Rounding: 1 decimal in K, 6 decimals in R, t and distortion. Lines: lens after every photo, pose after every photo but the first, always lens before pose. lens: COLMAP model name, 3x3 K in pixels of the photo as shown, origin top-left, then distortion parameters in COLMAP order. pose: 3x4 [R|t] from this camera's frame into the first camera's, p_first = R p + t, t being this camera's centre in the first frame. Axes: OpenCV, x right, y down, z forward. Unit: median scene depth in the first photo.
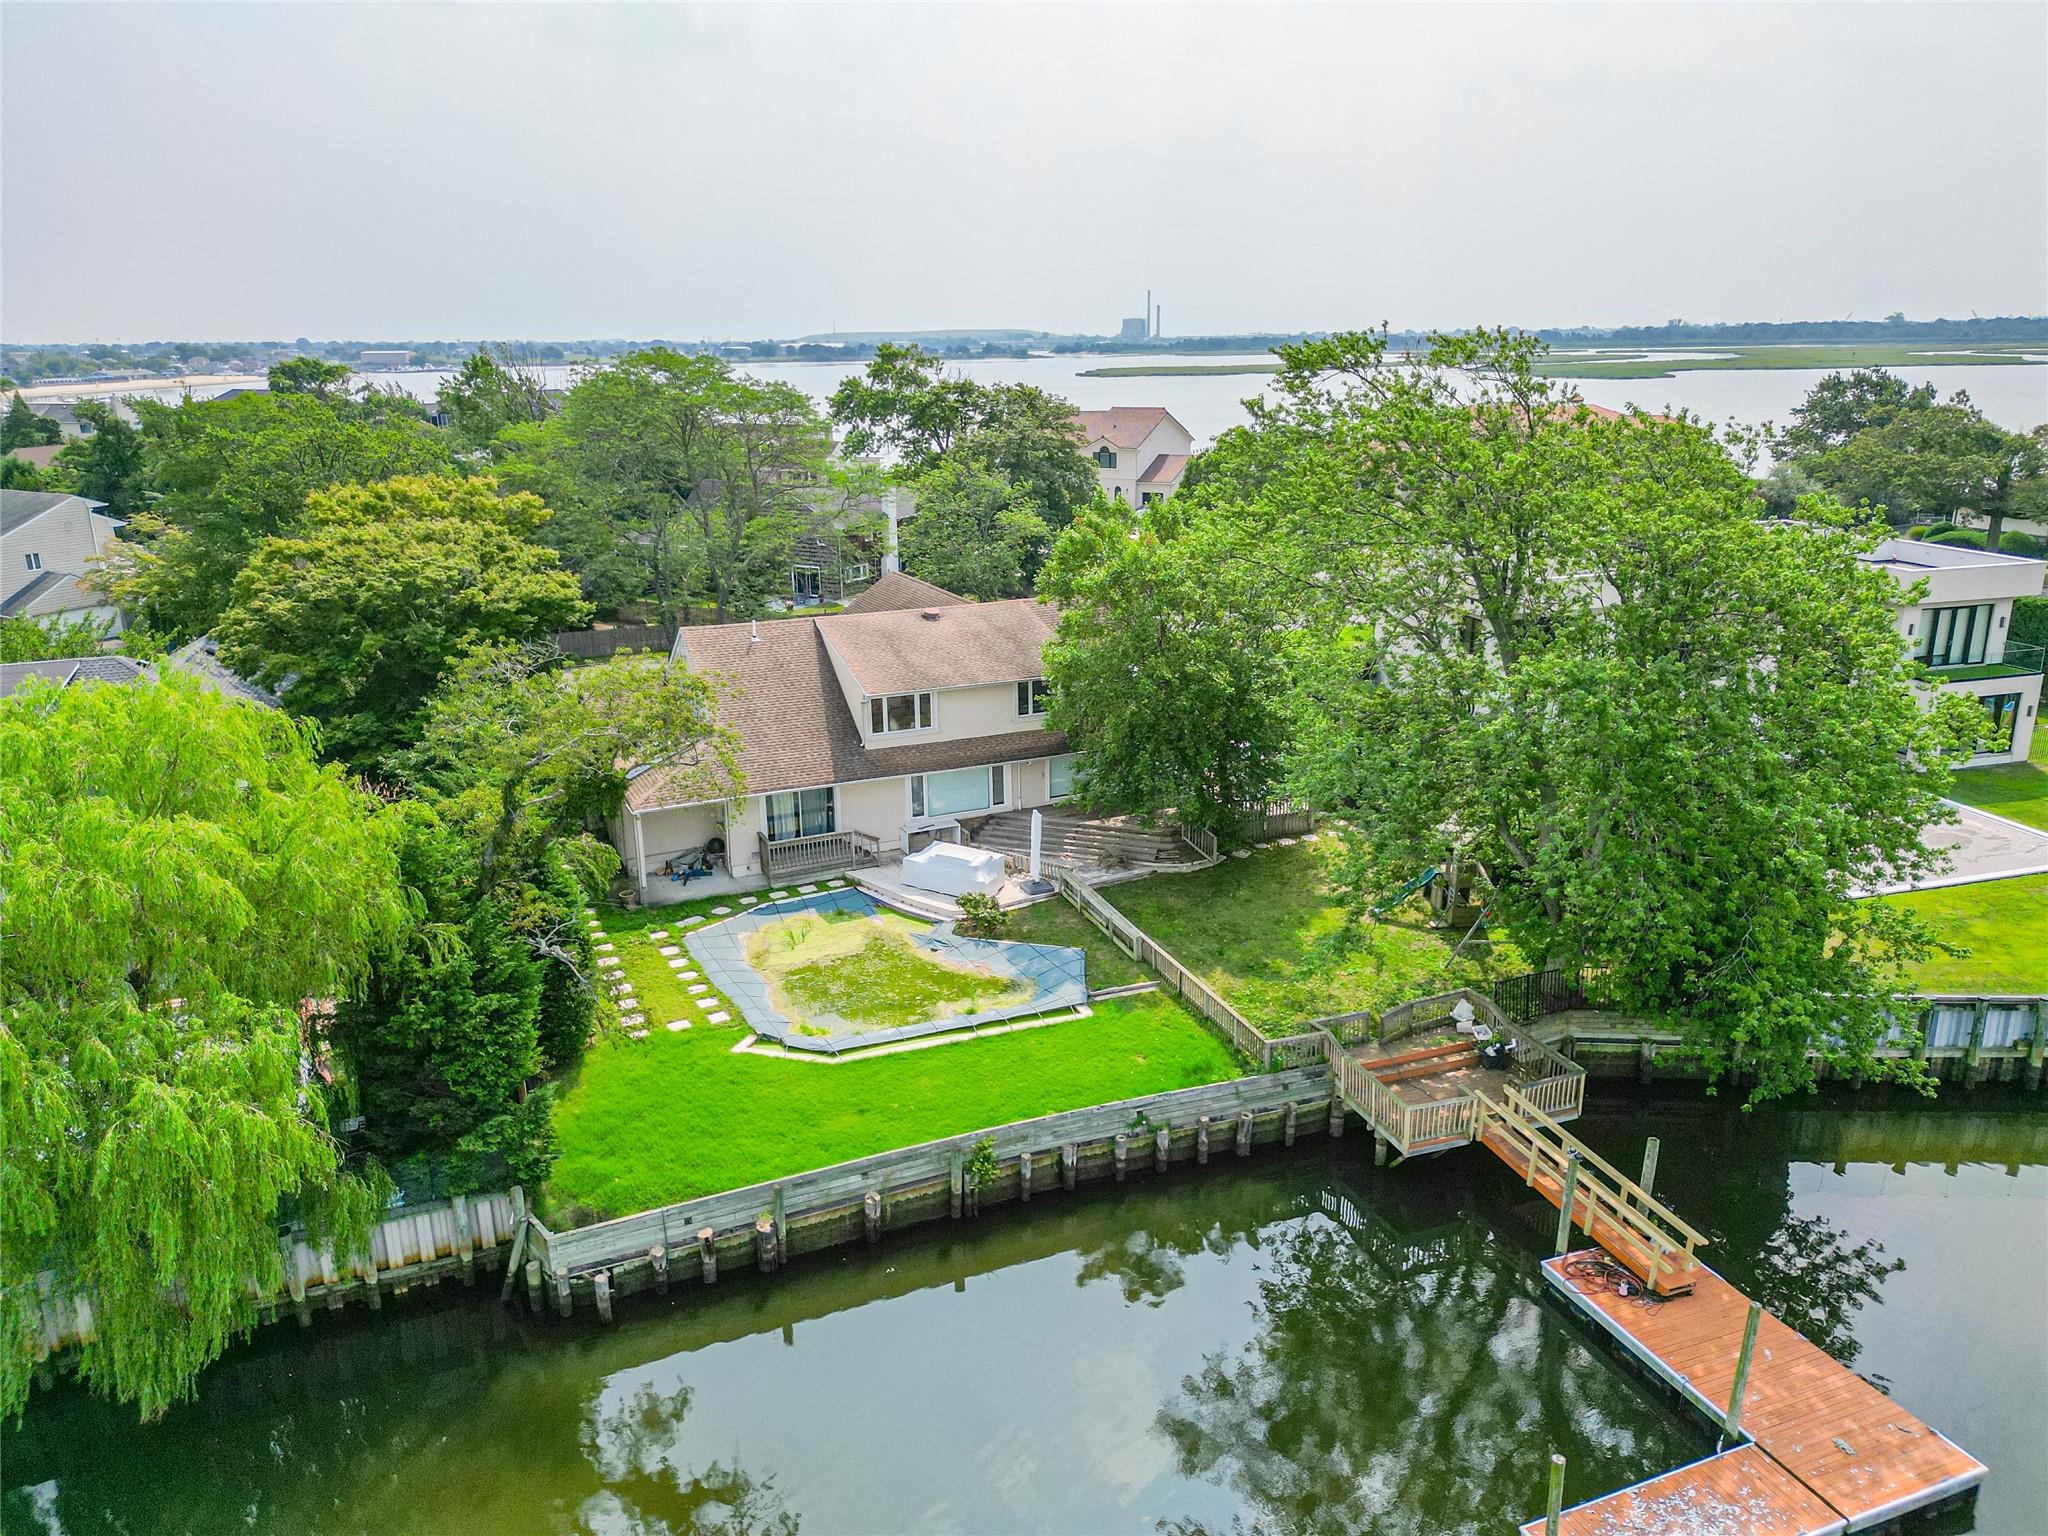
lens RADIAL K [[1441.1, 0, 1024.4], [0, 1441.1, 761.0], [0, 0, 1]] dist [0.071808, -0.077401]
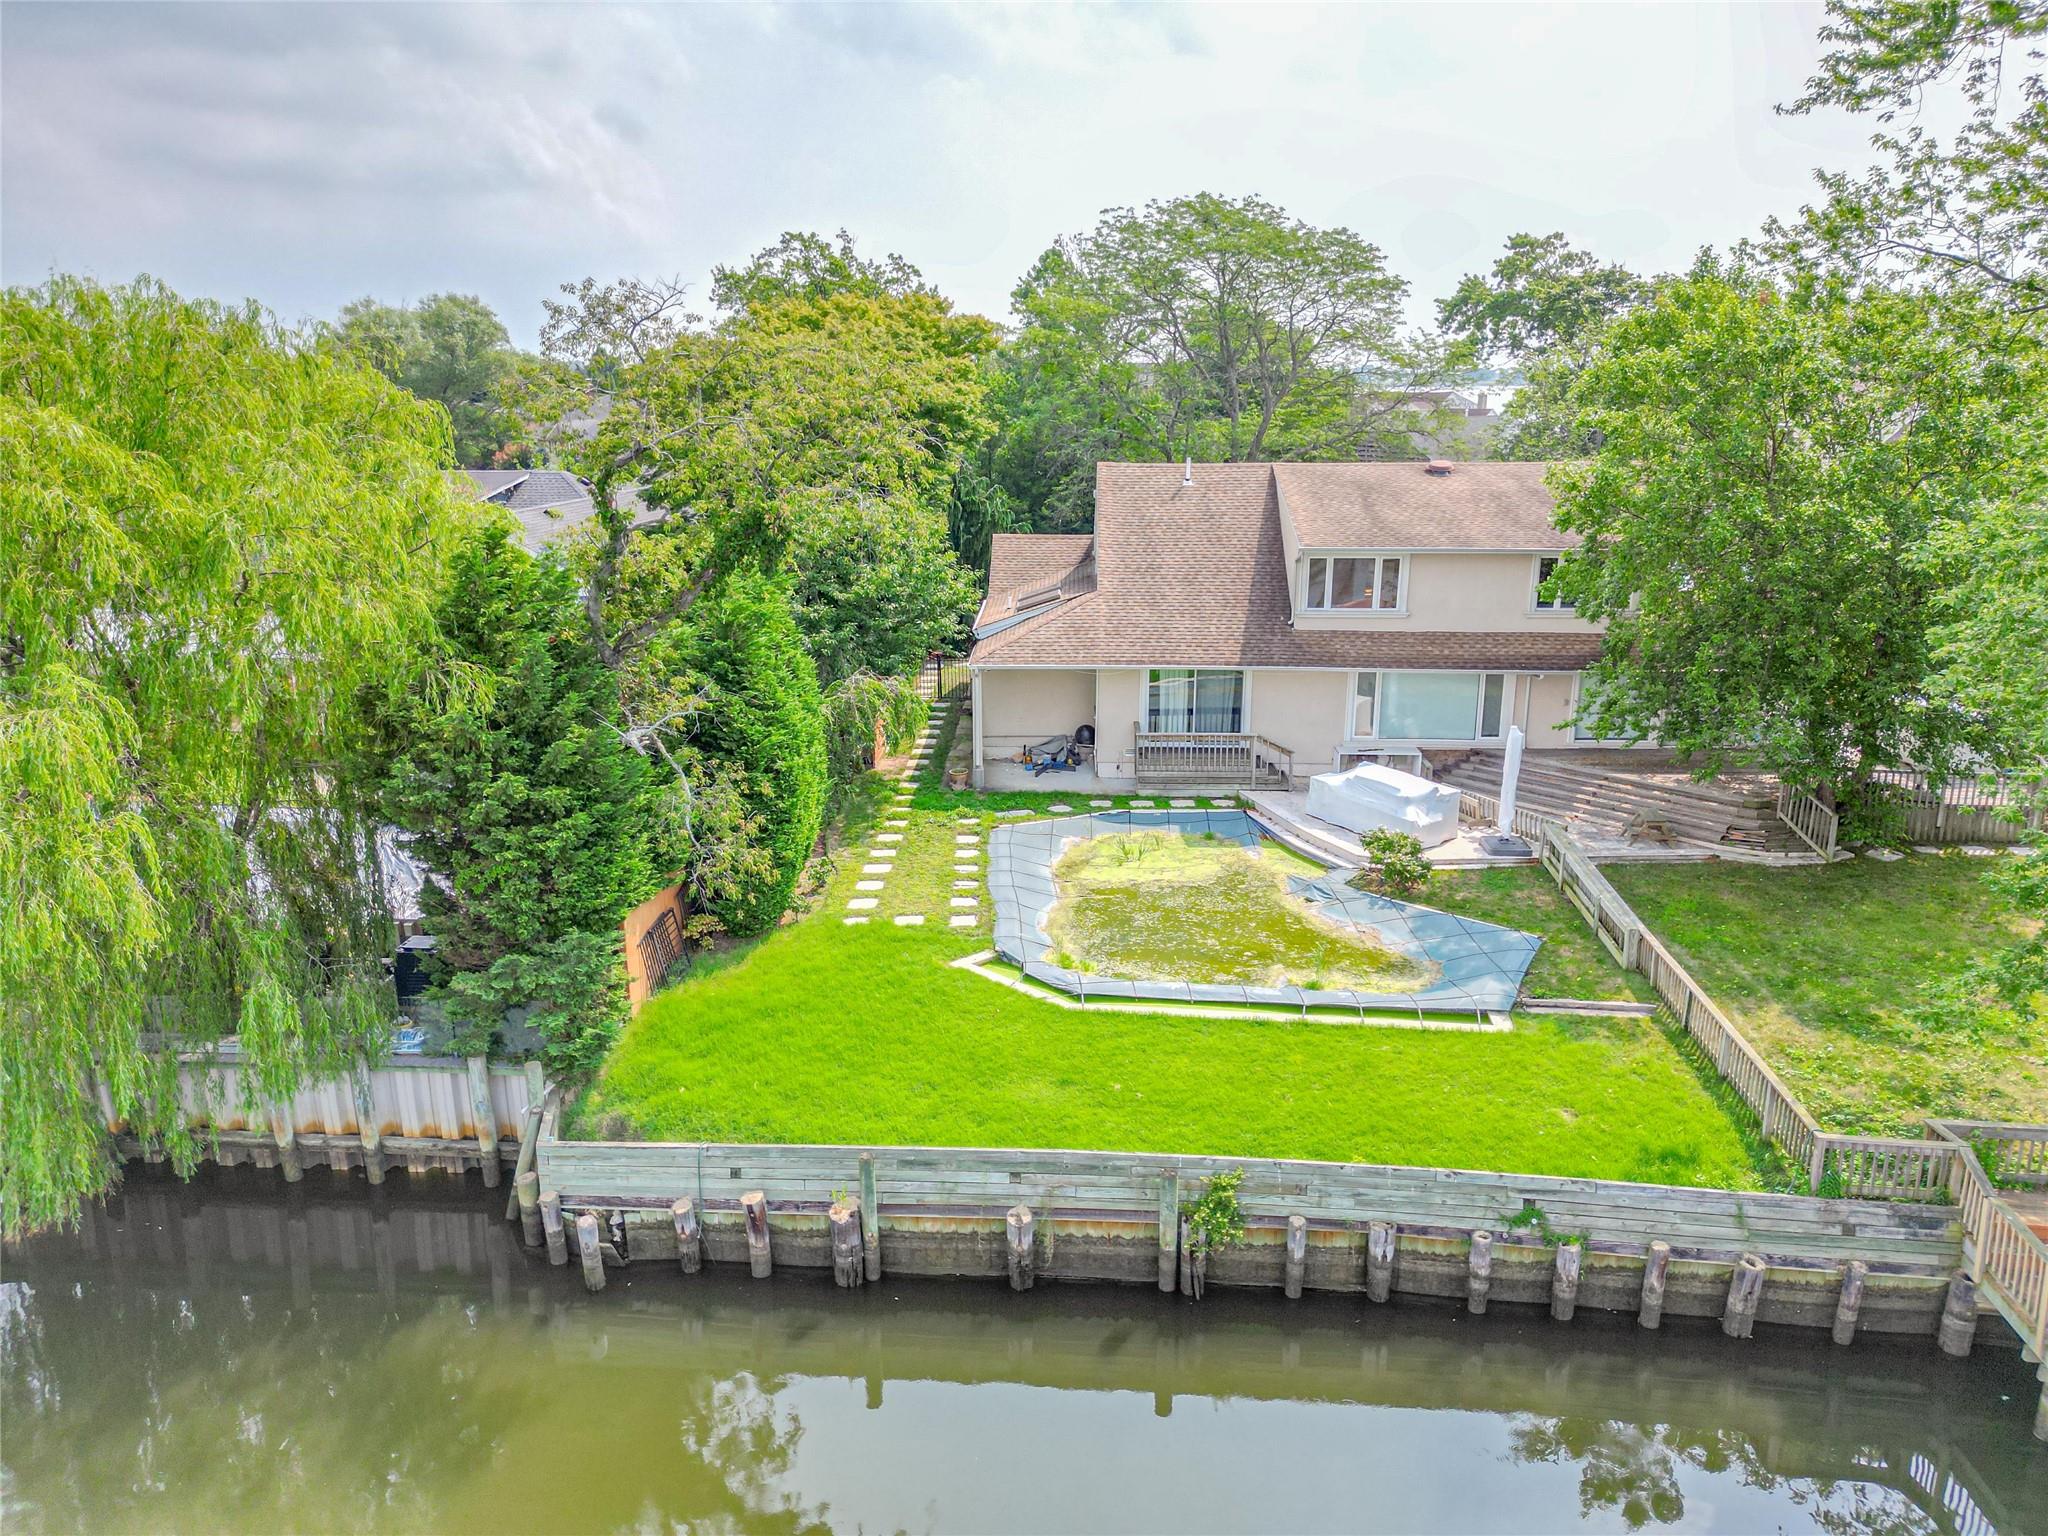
lens RADIAL K [[1441.1, 0, 1015.6], [0, 1441.1, 766.2], [0, 0, 1]] dist [0.071808, -0.077401]
pose [[0.891210, 0.127494, -0.435305, 0.109011], [-0.134769, 0.990774, 0.014268, 0.084031], [0.433108, 0.045950, 0.900170, 0.353851]]
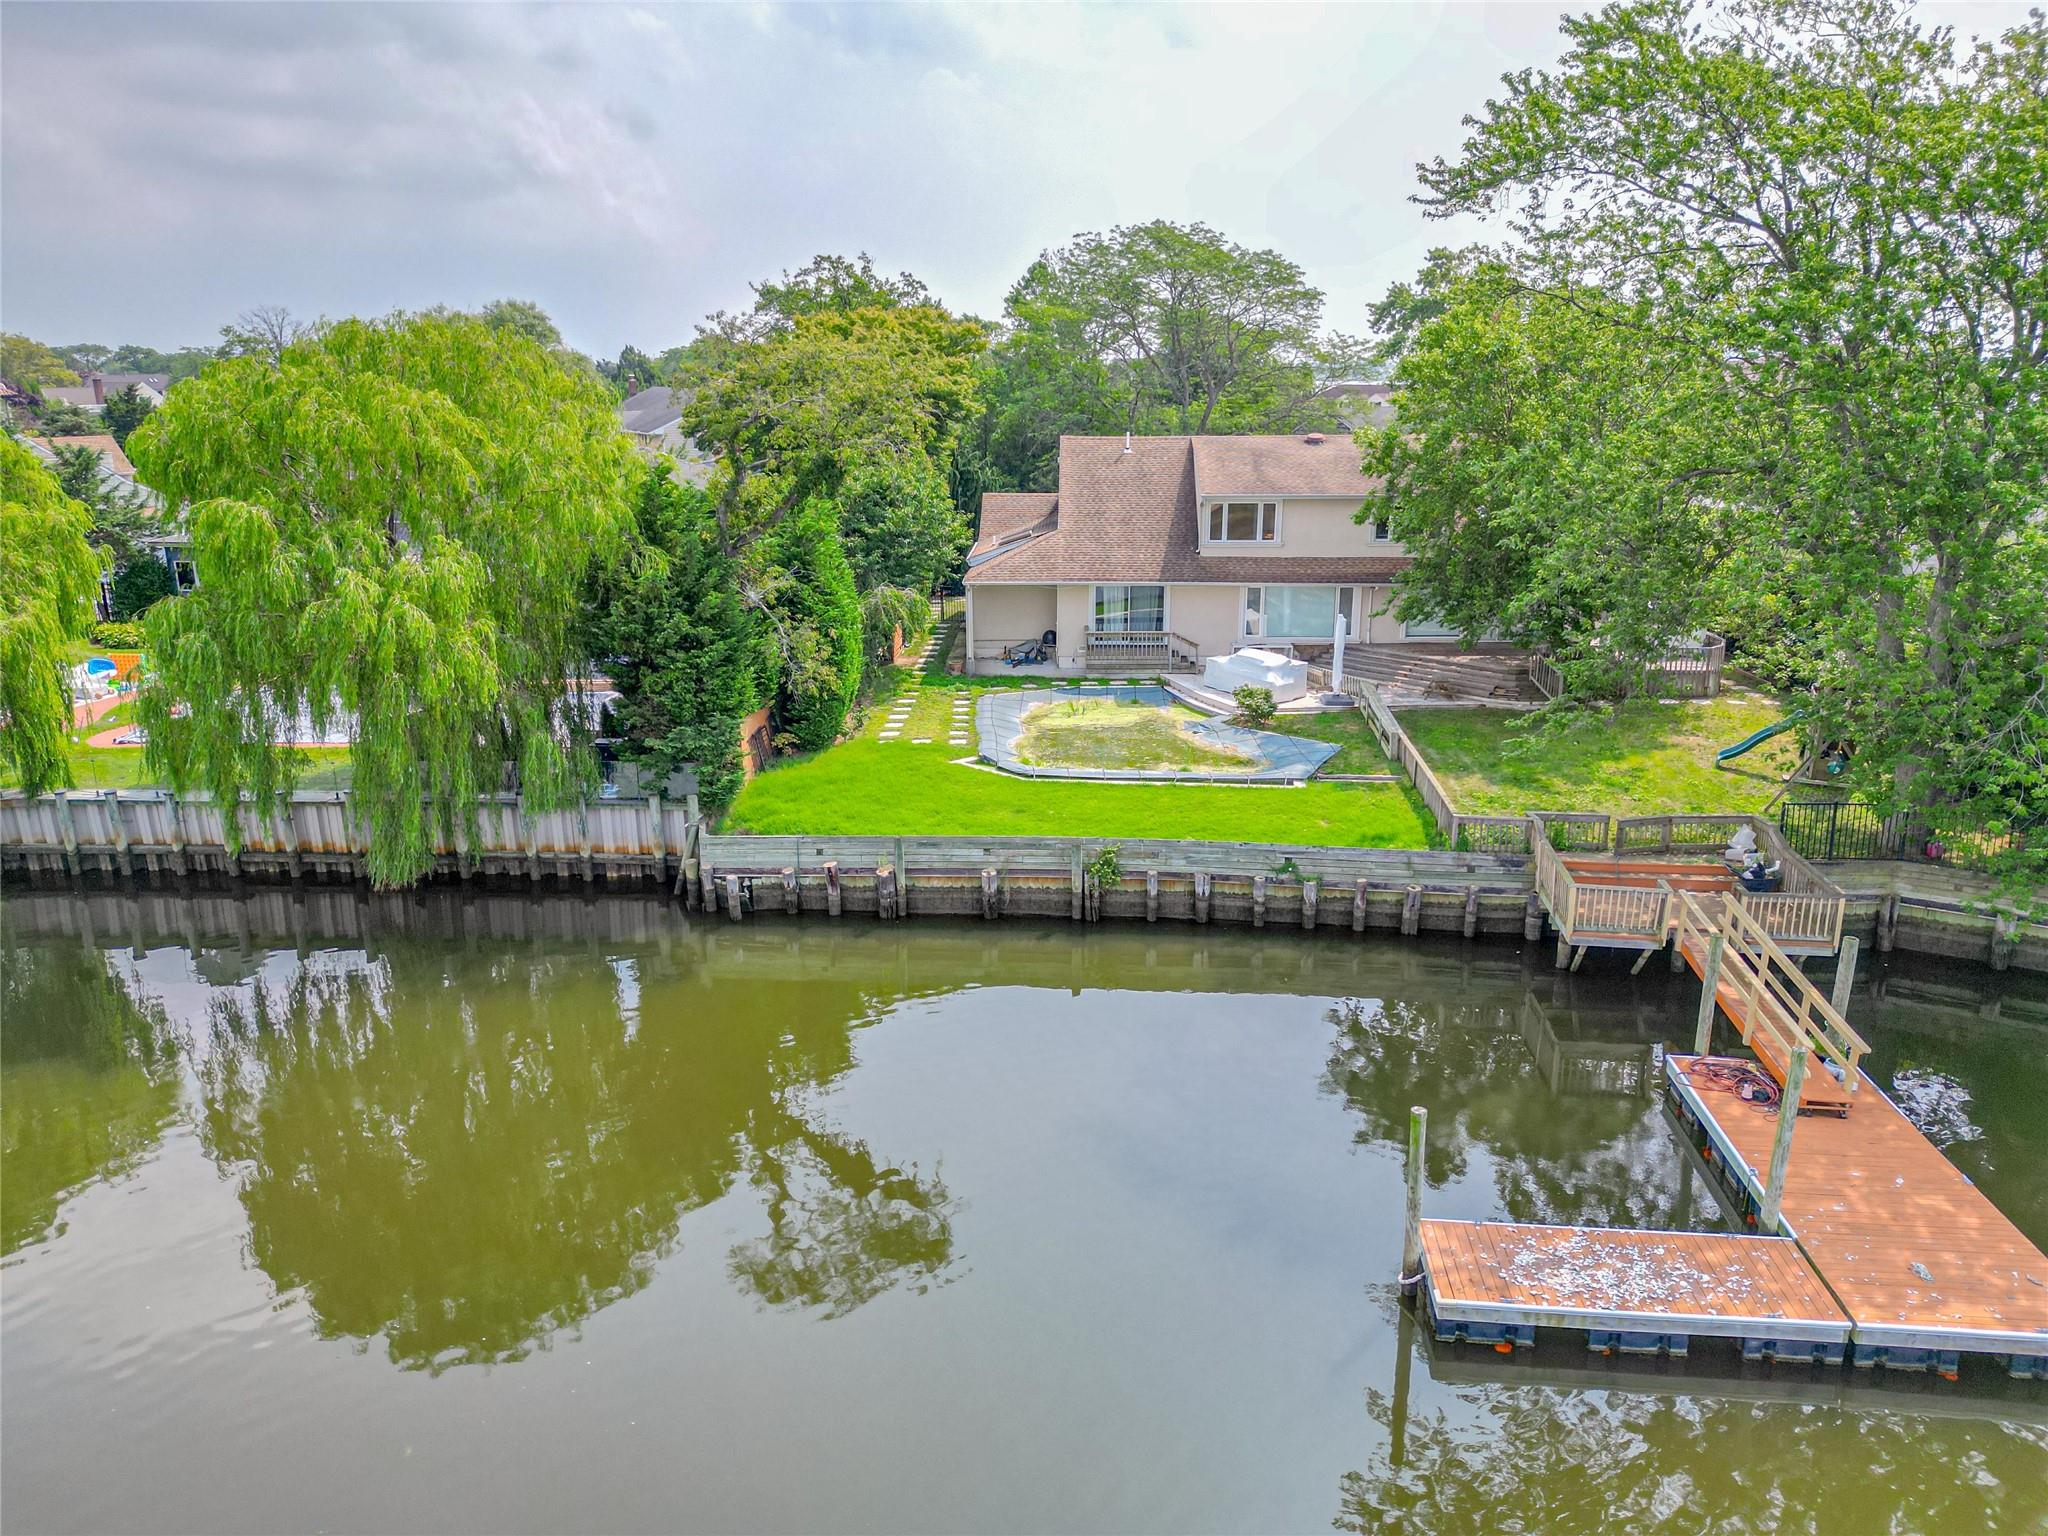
lens RADIAL K [[1441.1, 0, 1016.3], [0, 1441.1, 771.4], [0, 0, 1]] dist [0.071808, -0.077401]
pose [[0.889973, 0.128004, -0.437679, 0.281545], [-0.132108, 0.991009, 0.021204, 0.164635], [0.436457, 0.038949, 0.898881, 0.070243]]
